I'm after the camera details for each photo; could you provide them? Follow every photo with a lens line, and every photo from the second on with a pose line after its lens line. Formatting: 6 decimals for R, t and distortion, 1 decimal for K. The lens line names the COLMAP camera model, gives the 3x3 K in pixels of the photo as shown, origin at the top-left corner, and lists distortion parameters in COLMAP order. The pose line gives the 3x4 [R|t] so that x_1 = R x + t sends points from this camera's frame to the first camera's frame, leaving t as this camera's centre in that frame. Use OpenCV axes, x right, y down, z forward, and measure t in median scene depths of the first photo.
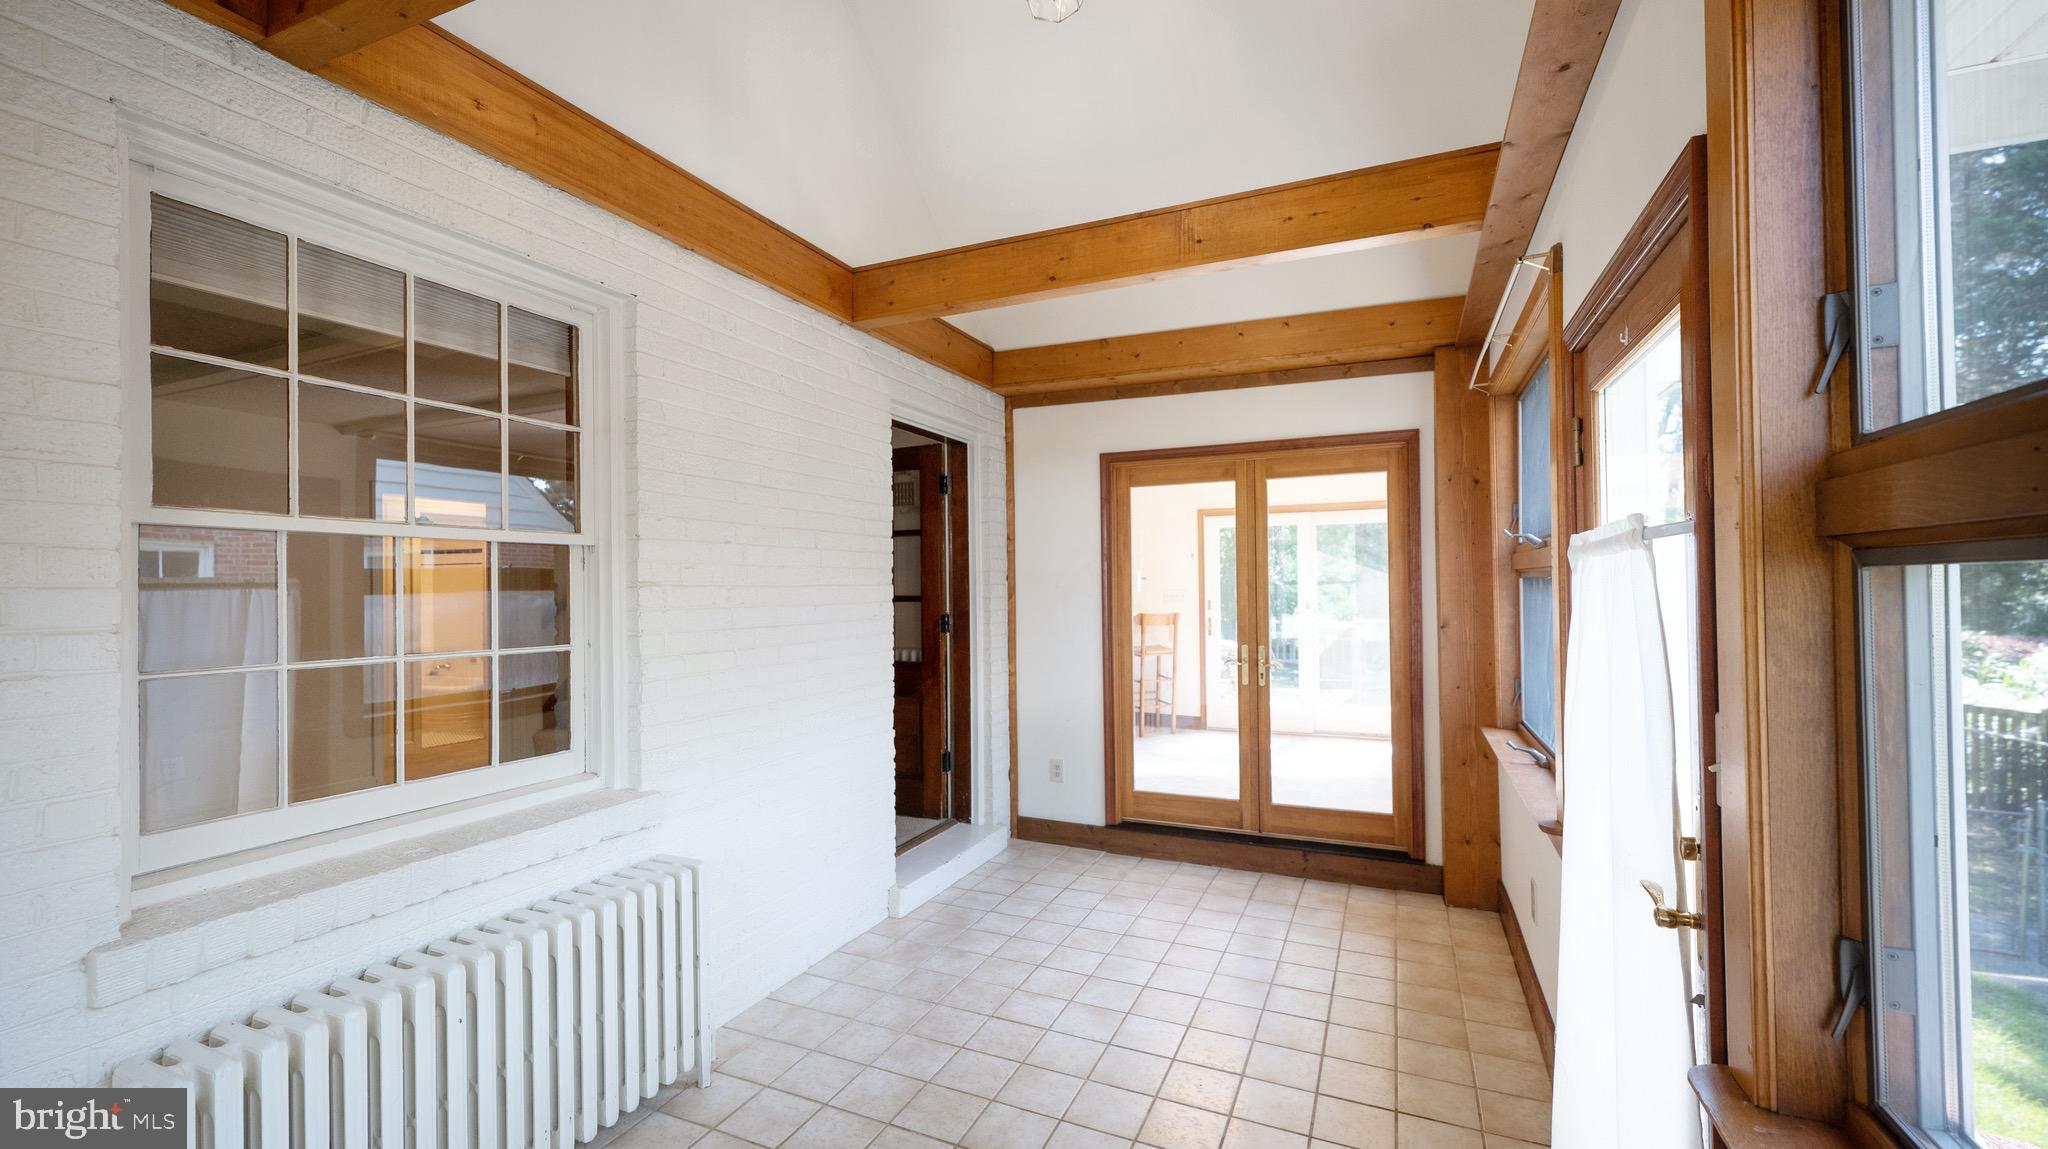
lens RADIAL K [[836.7, 0, 1017.8], [0, 836.7, 582.3], [0, 0, 1]] dist [0.000062, -0.000286]
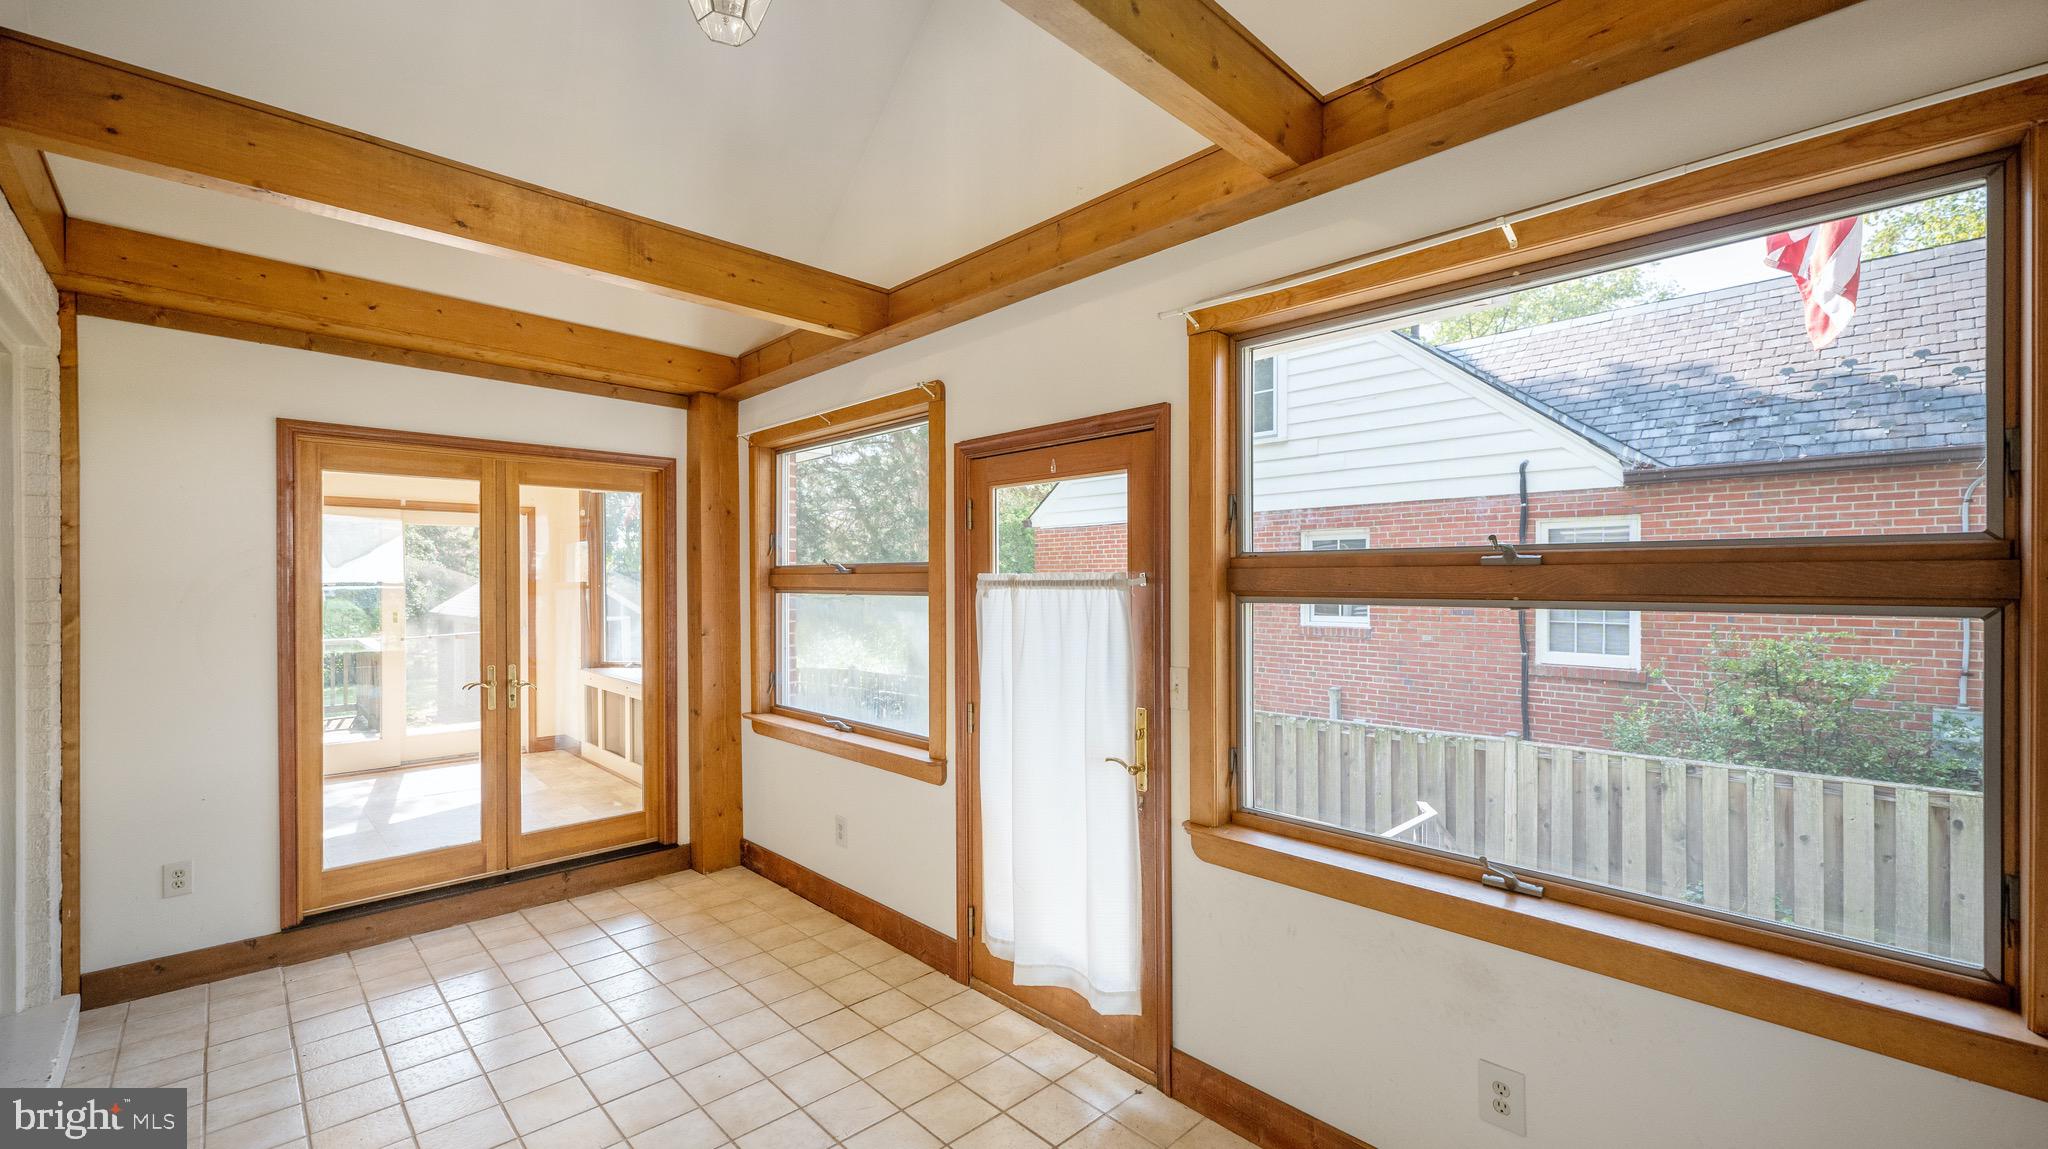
lens RADIAL K [[836.7, 0, 1017.8], [0, 836.7, 582.3], [0, 0, 1]] dist [0.000062, -0.000286]
pose [[0.366794, 0.009594, 0.930253, -0.361599], [-0.008426, 0.999940, -0.006990, -0.013092], [-0.930264, -0.005274, 0.366853, 0.148135]]
